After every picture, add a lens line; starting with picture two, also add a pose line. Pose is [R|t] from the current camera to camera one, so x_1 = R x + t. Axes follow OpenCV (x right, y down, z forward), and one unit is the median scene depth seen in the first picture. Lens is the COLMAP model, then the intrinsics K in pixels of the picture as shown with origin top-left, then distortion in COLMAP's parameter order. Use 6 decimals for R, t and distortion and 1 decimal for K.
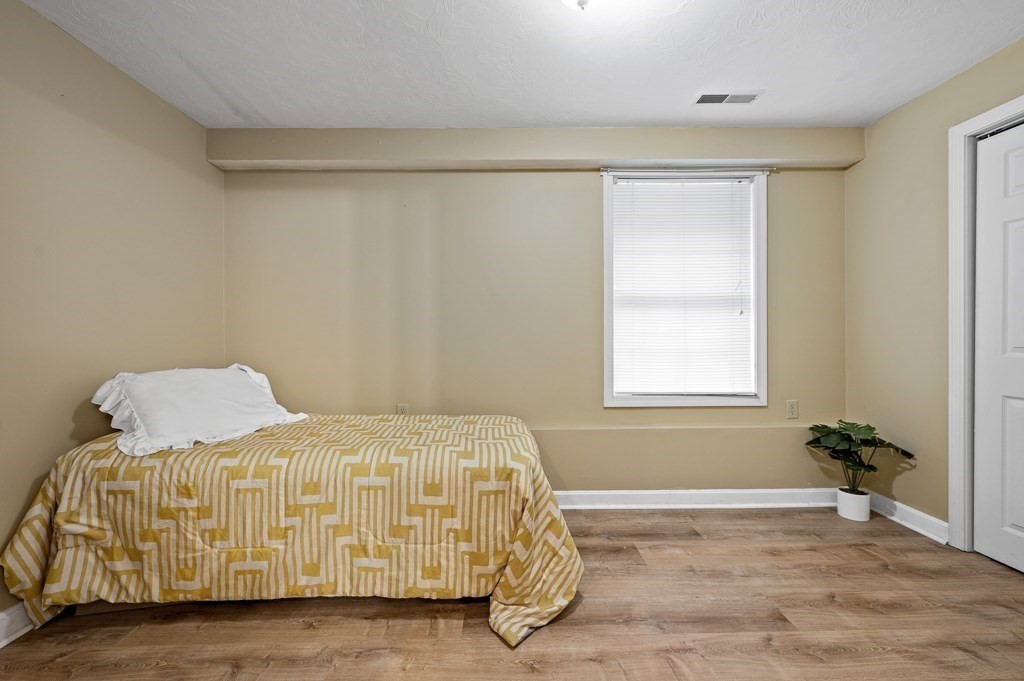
lens RADIAL K [[423.1, 0, 516.9], [0, 423.1, 336.4], [0, 0, 1]] dist [0.001240, -0.000224]
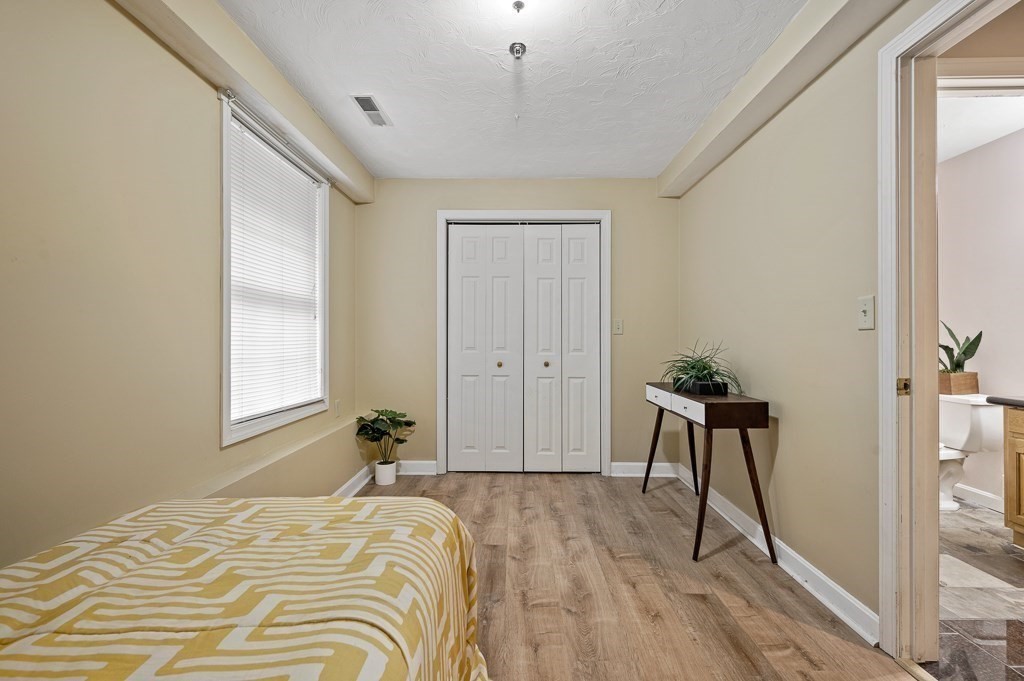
lens RADIAL K [[423.1, 0, 523.0], [0, 423.1, 341.4], [0, 0, 1]] dist [0.001240, -0.000224]
pose [[0.046992, 0.002197, 0.998893, -0.468632], [0.002861, 0.999993, -0.002334, 0.002940], [-0.998891, 0.002967, 0.046986, 0.529208]]
